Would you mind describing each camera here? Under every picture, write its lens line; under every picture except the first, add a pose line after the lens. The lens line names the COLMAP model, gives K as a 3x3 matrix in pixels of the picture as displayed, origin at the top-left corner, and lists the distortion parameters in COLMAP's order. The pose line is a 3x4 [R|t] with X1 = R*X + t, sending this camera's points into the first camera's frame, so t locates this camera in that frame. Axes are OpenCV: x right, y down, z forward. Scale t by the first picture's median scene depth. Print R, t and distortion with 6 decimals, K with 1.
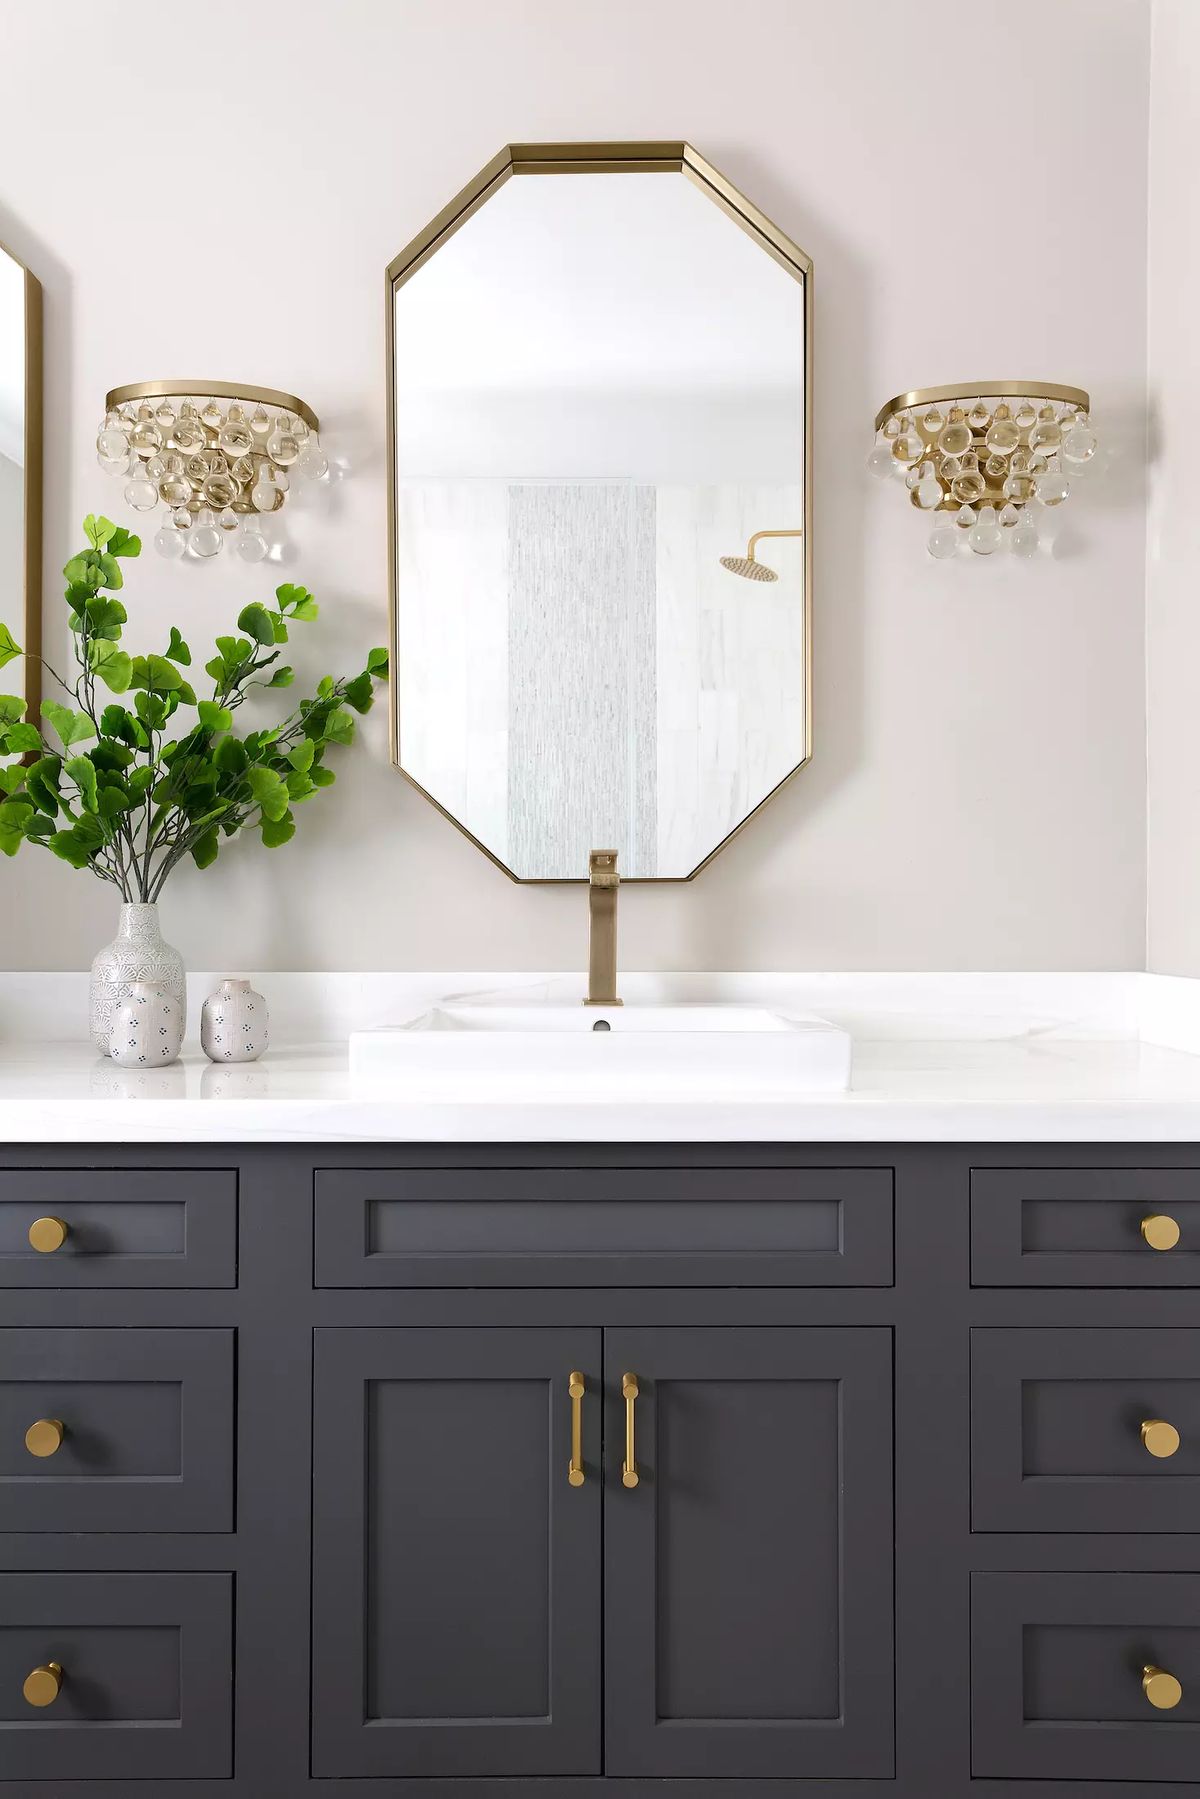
lens RADIAL K [[1240.6, 0, 600.0], [0, 1240.6, 899.5], [0, 0, 1]] dist [-0.000701, -0.000114]
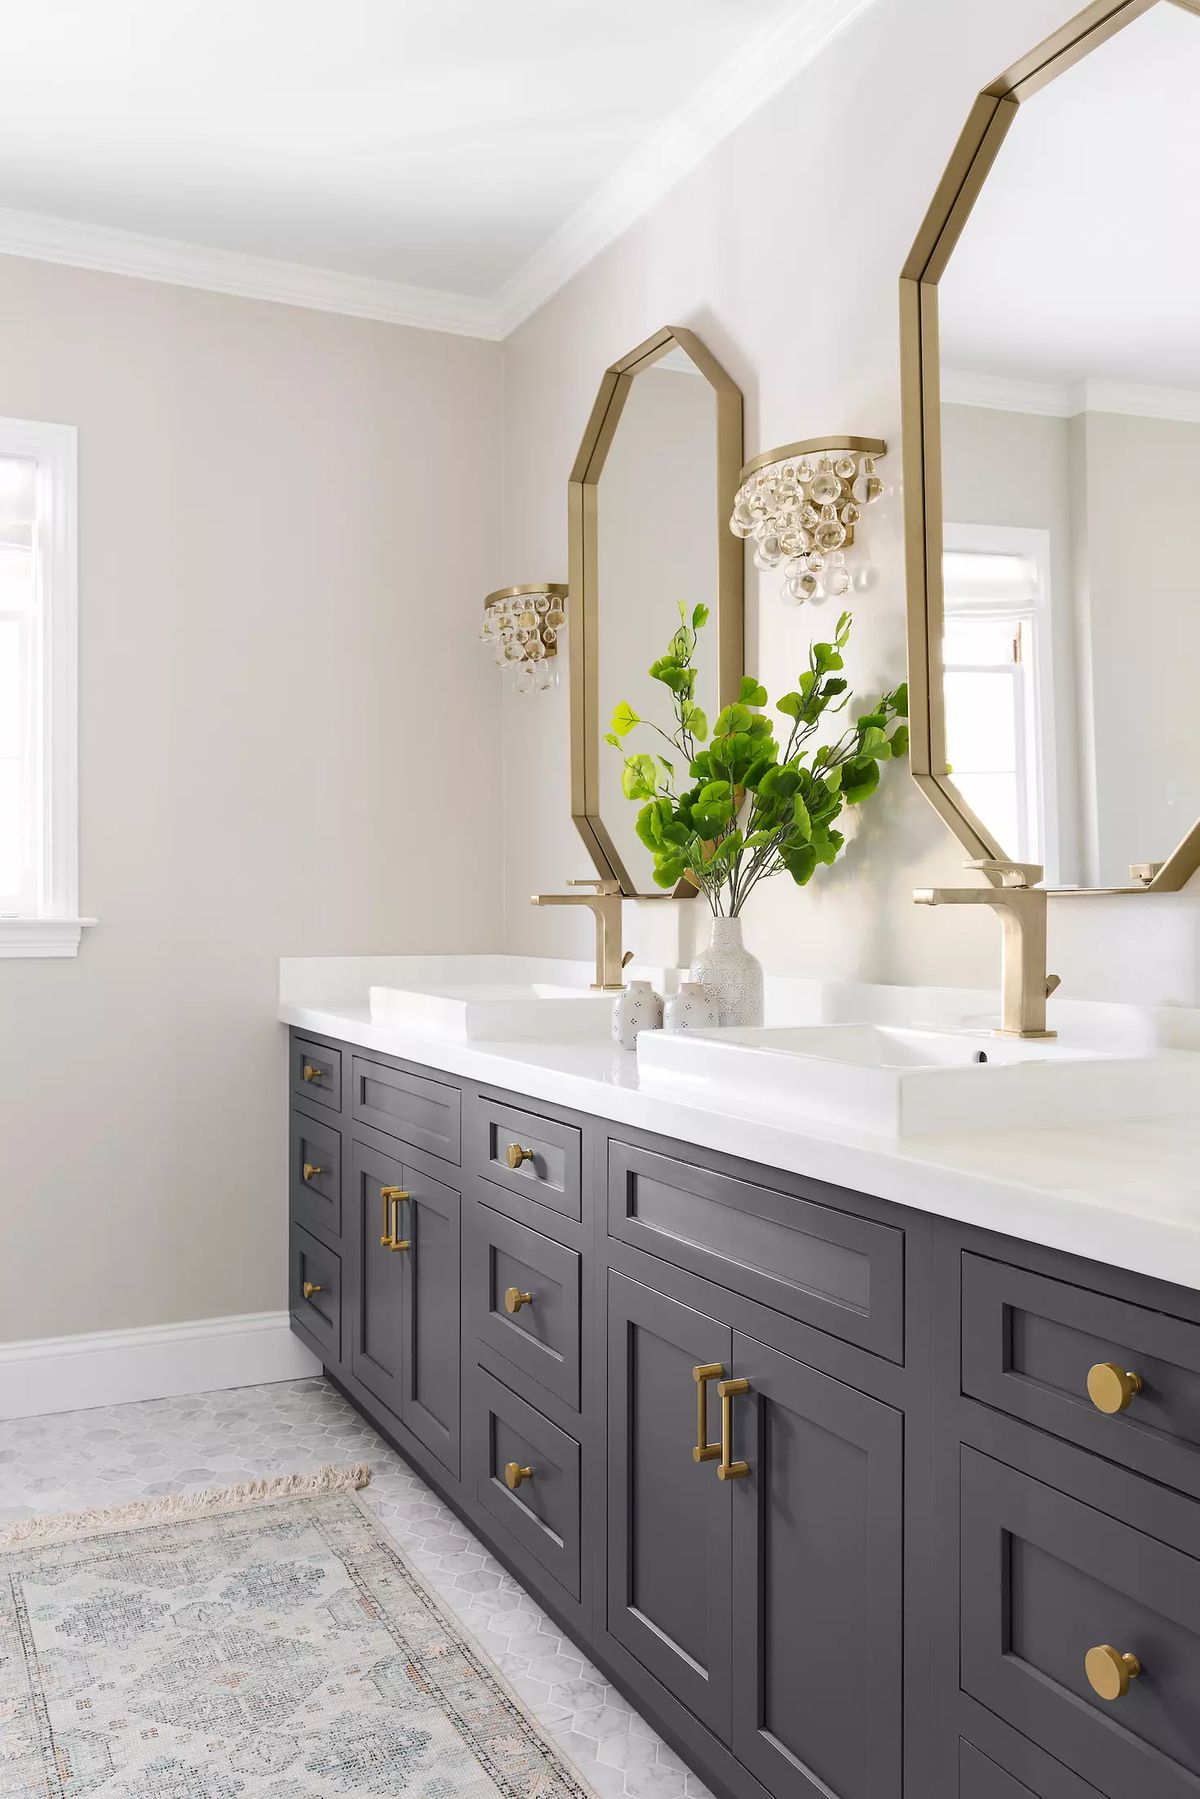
lens RADIAL K [[1484.8, 0, 600.0], [0, 1484.8, 899.5], [0, 0, 1]] dist [-0.001097, -0.000801]
pose [[0.441250, -0.000162, -0.897384, 0.869090], [0.006783, 0.999972, 0.003154, -0.018411], [0.897359, -0.007478, 0.441239, 0.278311]]
